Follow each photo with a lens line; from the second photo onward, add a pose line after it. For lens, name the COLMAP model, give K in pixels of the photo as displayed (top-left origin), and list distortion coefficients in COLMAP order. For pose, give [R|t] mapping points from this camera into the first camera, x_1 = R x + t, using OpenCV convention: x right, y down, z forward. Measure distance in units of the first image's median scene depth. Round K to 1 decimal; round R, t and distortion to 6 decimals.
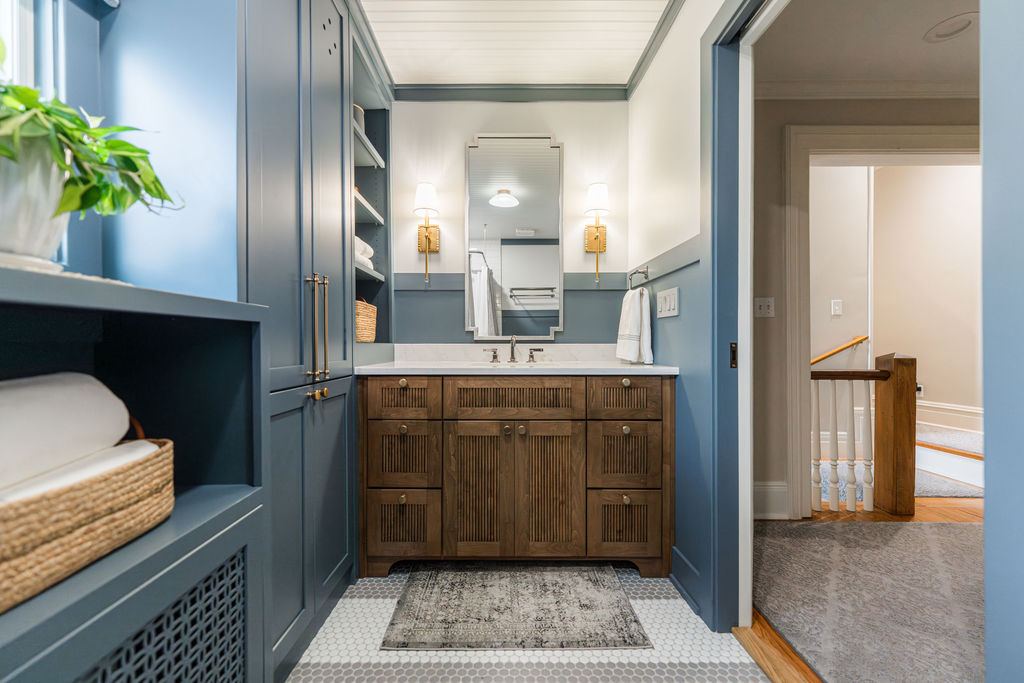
lens RADIAL K [[409.5, 0, 512.0], [0, 409.5, 341.5], [0, 0, 1]] dist [0.002198, 0.000106]
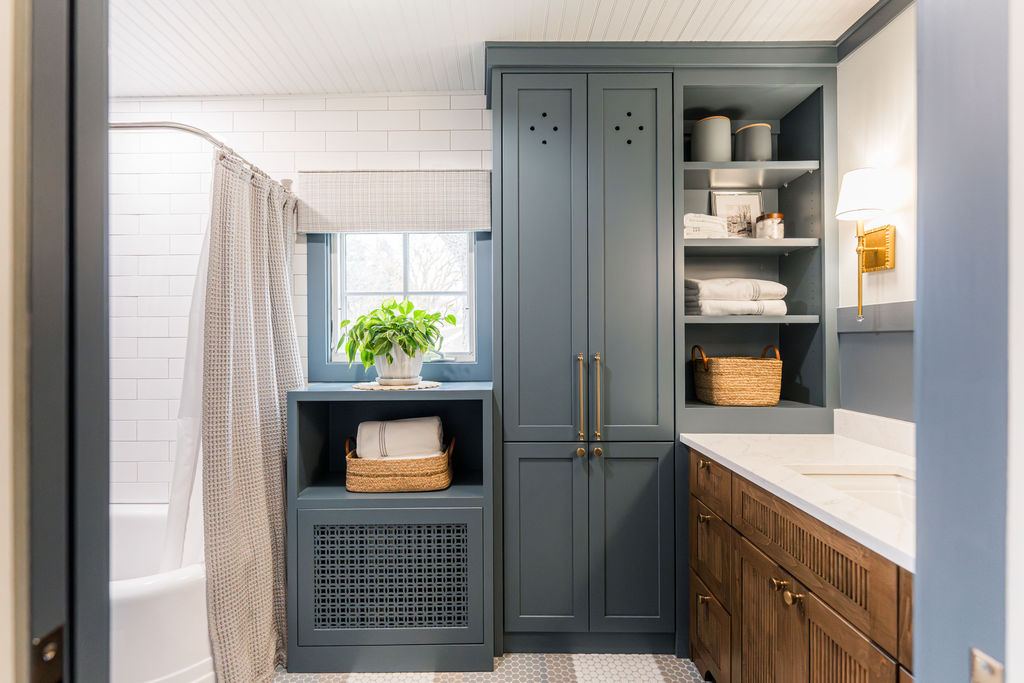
lens RADIAL K [[420.1, 0, 505.9], [0, 420.1, 349.6], [0, 0, 1]] dist [0.000599, -0.000032]
pose [[0.003347, 0.000350, -0.999994, 0.644983], [0.004157, 0.999991, 0.000364, -0.146249], [0.999986, -0.004158, 0.003345, 0.629407]]
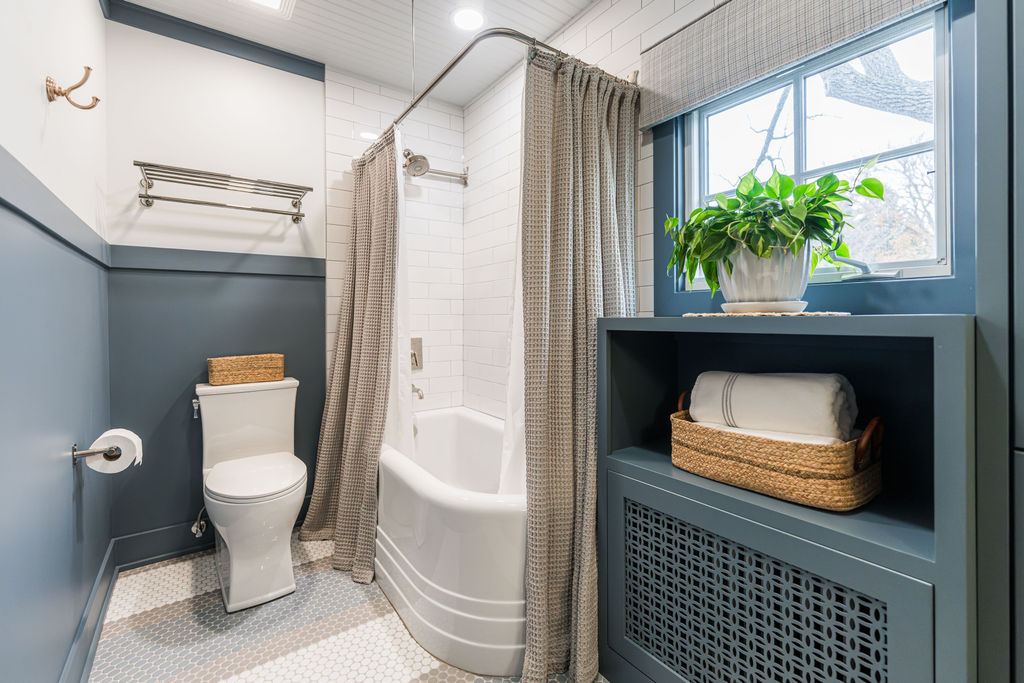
lens RADIAL K [[438.6, 0, 516.6], [0, 438.6, 321.1], [0, 0, 1]] dist [0.001840, -0.000061]
pose [[-0.814062, 0.011467, -0.580664, 0.258380], [0.010260, 0.999933, 0.005363, -0.050965], [0.580687, -0.001591, -0.814125, 0.696138]]
